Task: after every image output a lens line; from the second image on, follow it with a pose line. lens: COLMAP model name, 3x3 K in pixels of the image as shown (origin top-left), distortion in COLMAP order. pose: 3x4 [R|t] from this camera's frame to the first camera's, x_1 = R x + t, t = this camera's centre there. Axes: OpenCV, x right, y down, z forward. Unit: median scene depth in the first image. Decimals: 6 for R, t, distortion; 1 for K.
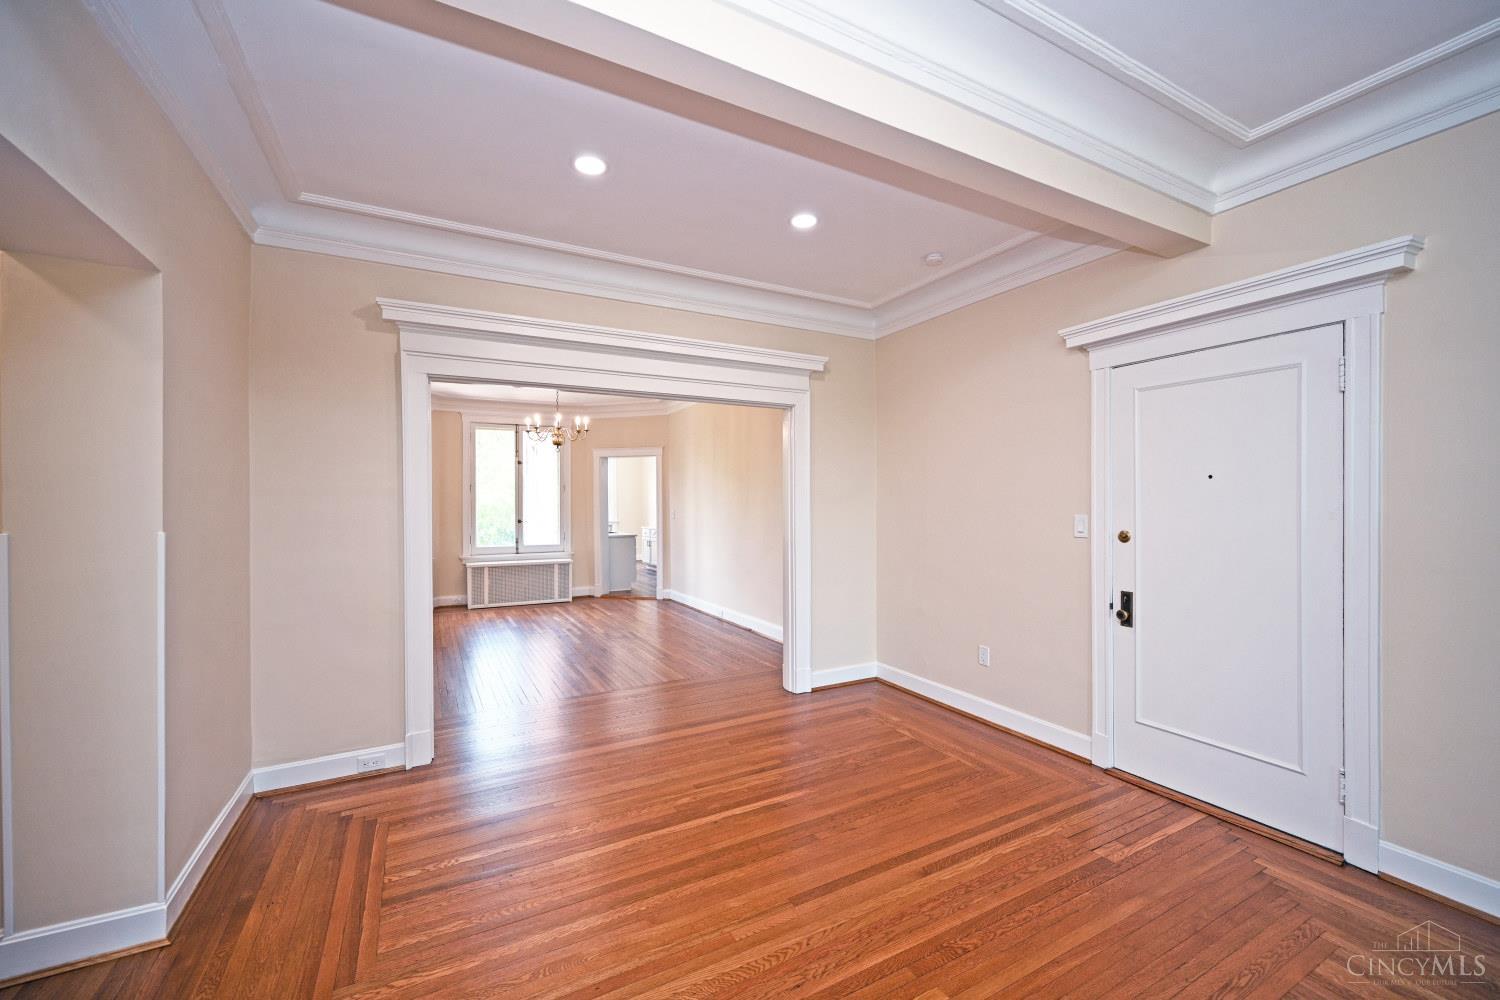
lens RADIAL K [[608.8, 0, 744.3], [0, 608.8, 502.3], [0, 0, 1]] dist [0.014682, -0.000019]
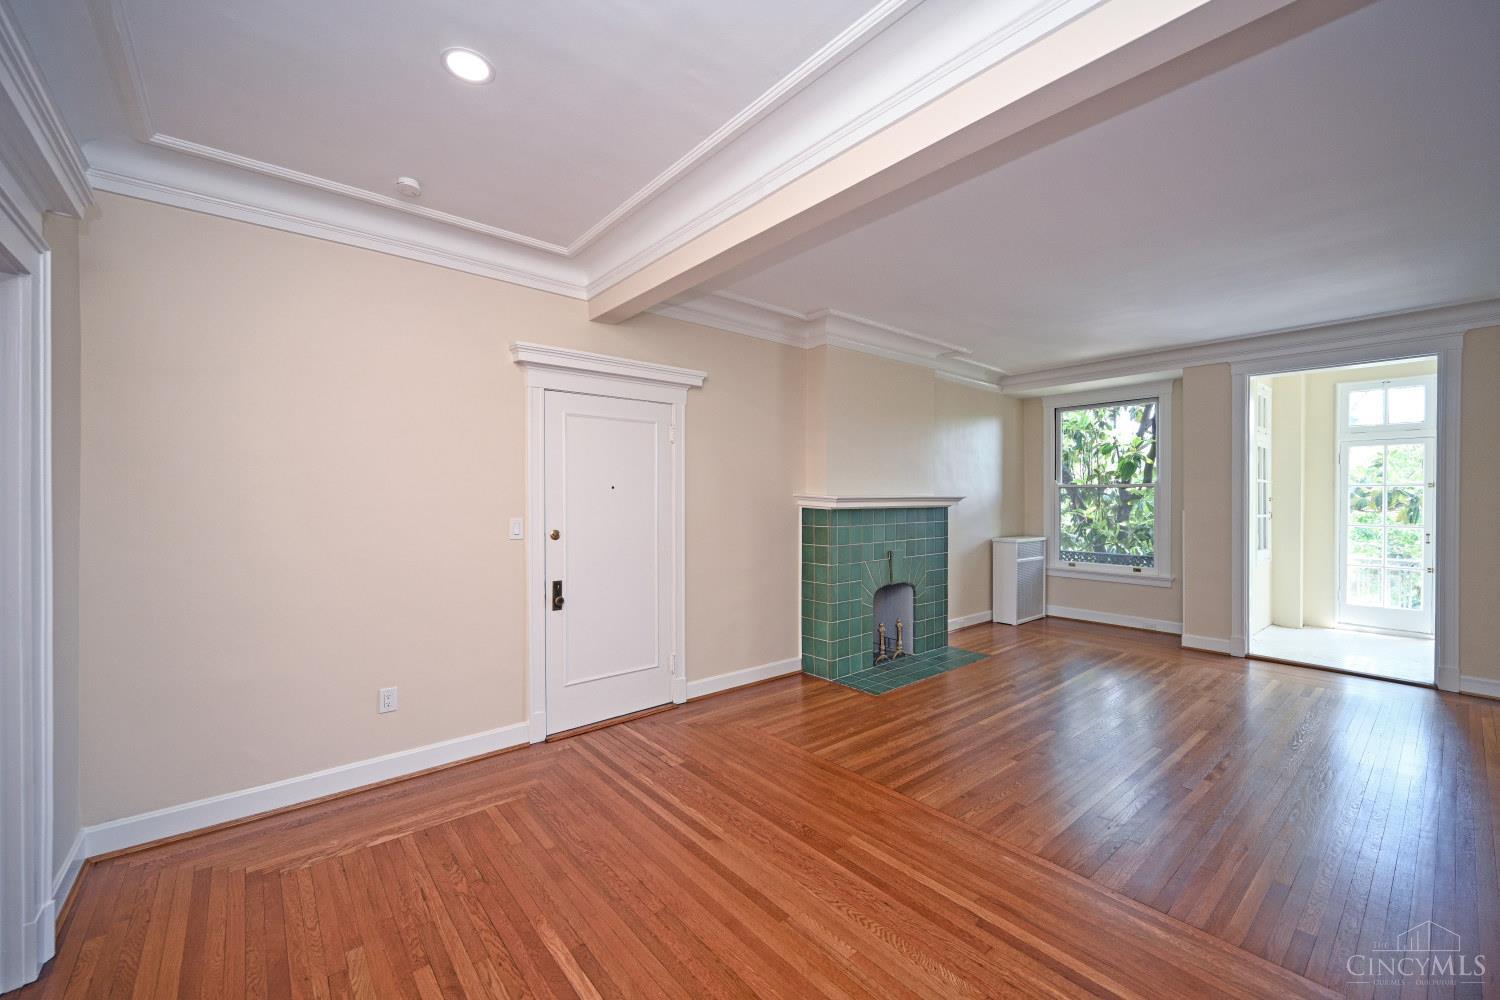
lens RADIAL K [[592.4, 0, 758.1], [0, 592.4, 501.2], [0, 0, 1]] dist [0.002242, 0.000155]
pose [[-0.218110, 0.002334, 0.975921, -0.404209], [0.004923, 0.999987, -0.001291, -0.003896], [-0.975912, 0.004523, -0.218119, 0.603234]]
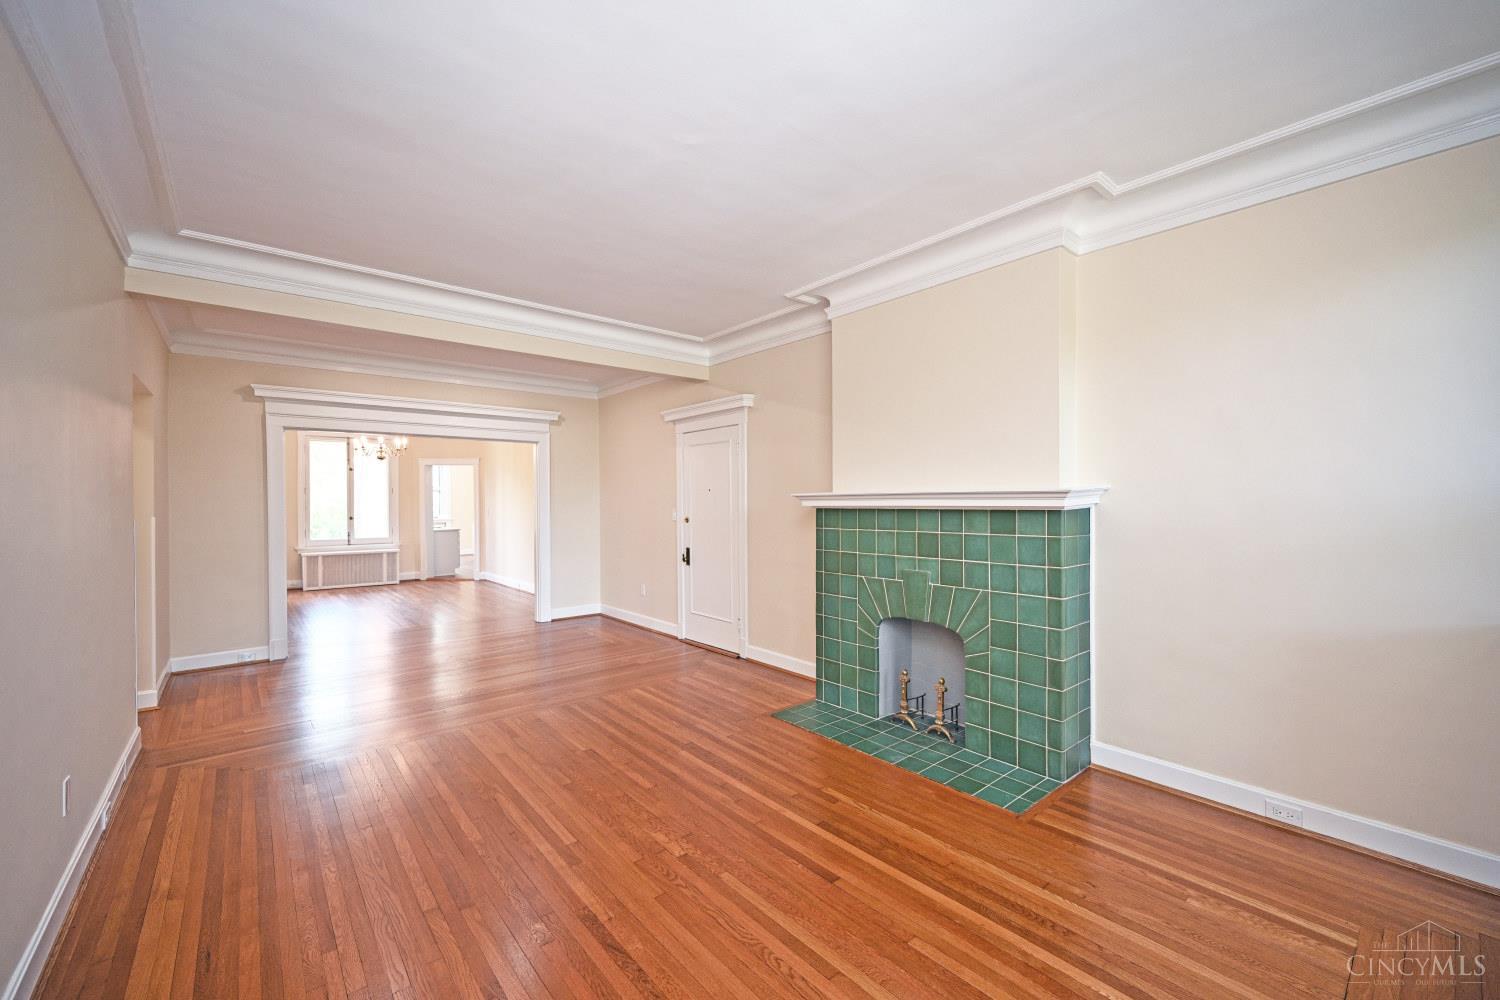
lens RADIAL K [[595.7, 0, 720.1], [0, 595.7, 504.1], [0, 0, 1]] dist [0.030719, 0.000084]
pose [[0.982131, -0.002205, 0.188187, 0.252946], [0.001445, 0.999990, 0.004173, -0.001382], [-0.188194, -0.003826, 0.982124, -0.627606]]
